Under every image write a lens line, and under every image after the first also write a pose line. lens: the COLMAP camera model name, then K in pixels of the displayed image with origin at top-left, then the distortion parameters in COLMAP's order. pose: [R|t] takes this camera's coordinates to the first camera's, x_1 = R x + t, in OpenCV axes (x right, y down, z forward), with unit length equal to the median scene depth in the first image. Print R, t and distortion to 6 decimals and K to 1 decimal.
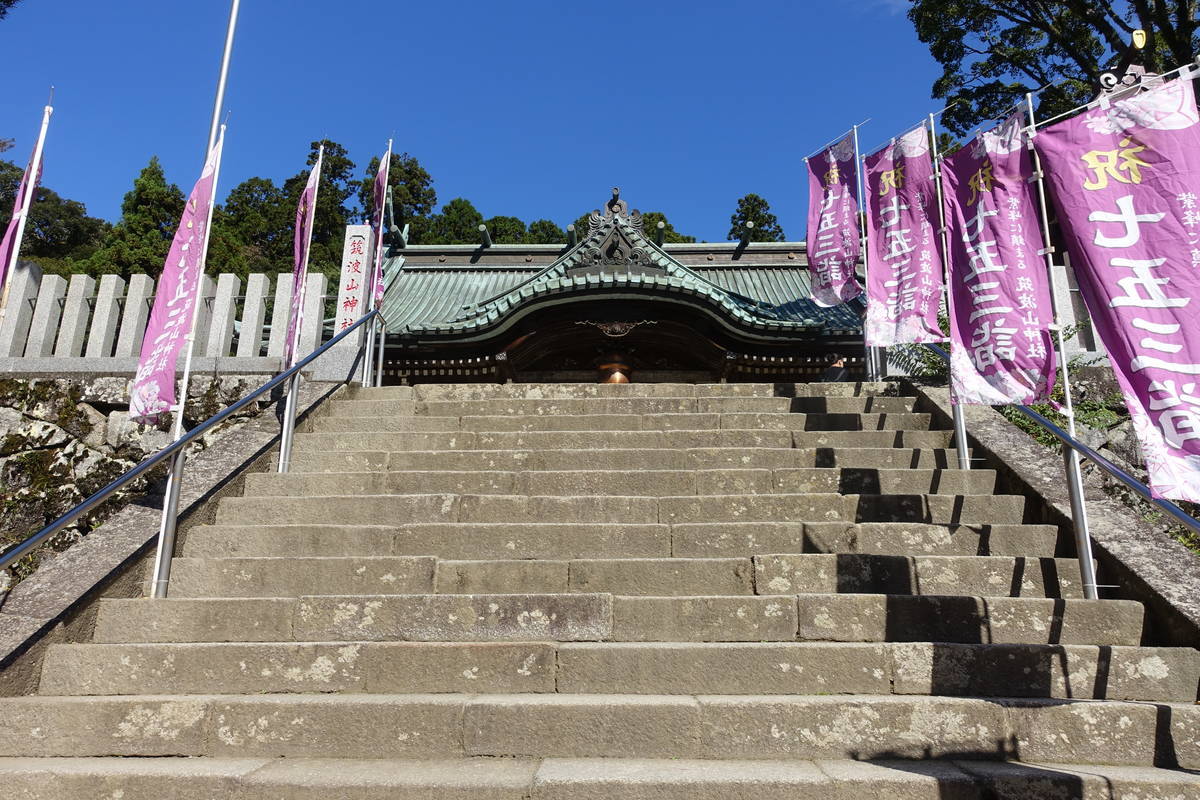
lens RADIAL K [[817.4, 0, 597.4], [0, 817.4, 400.6], [0, 0, 1]] dist [-0.002528, -0.007503]
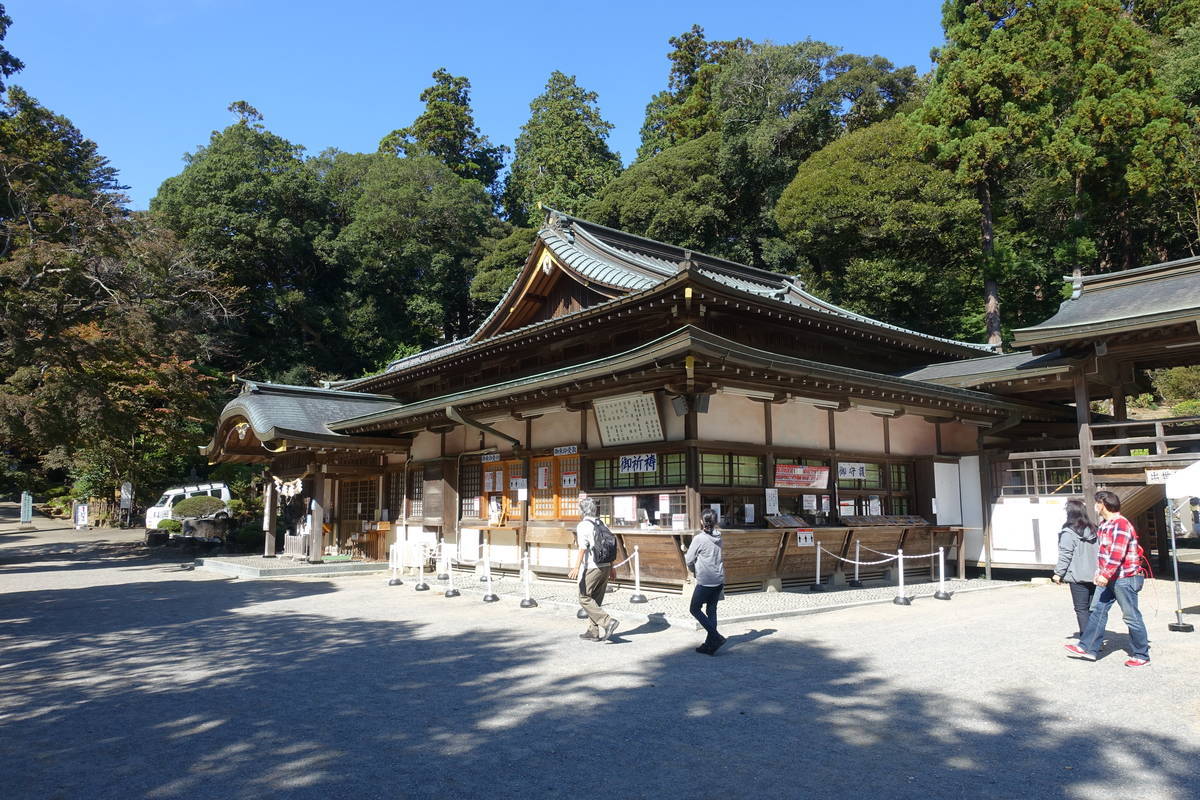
lens RADIAL K [[817.4, 0, 603.1], [0, 817.4, 401.7], [0, 0, 1]] dist [-0.002528, -0.007503]
pose [[0.585364, -0.115834, -0.802453, -0.368676], [0.245906, 0.968485, 0.039580, -0.018495], [0.772579, -0.220496, 0.595401, 0.434573]]
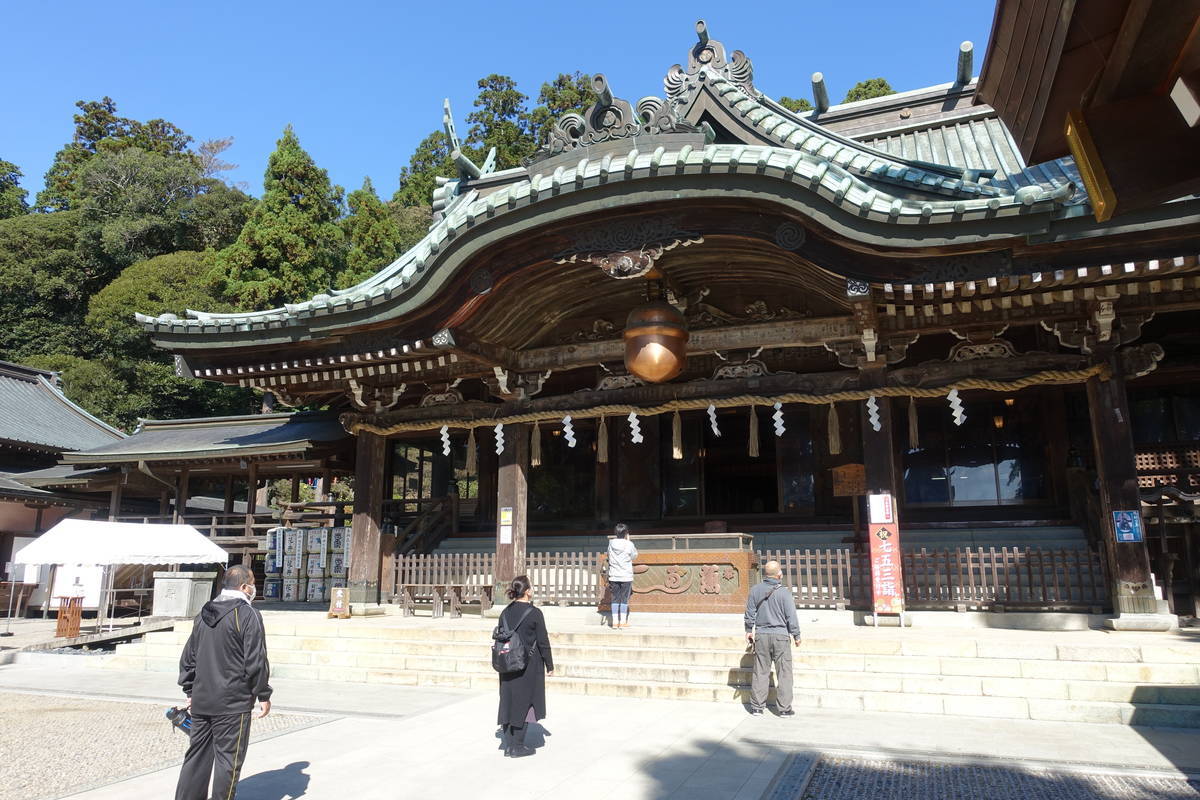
lens RADIAL K [[817.4, 0, 599.8], [0, 817.4, 398.4], [0, 0, 1]] dist [-0.002528, -0.007503]
pose [[0.940416, -0.076370, -0.331339, 0.133484], [0.104724, 0.992136, 0.068553, -0.030843], [0.323498, -0.099167, 0.941018, 0.377549]]
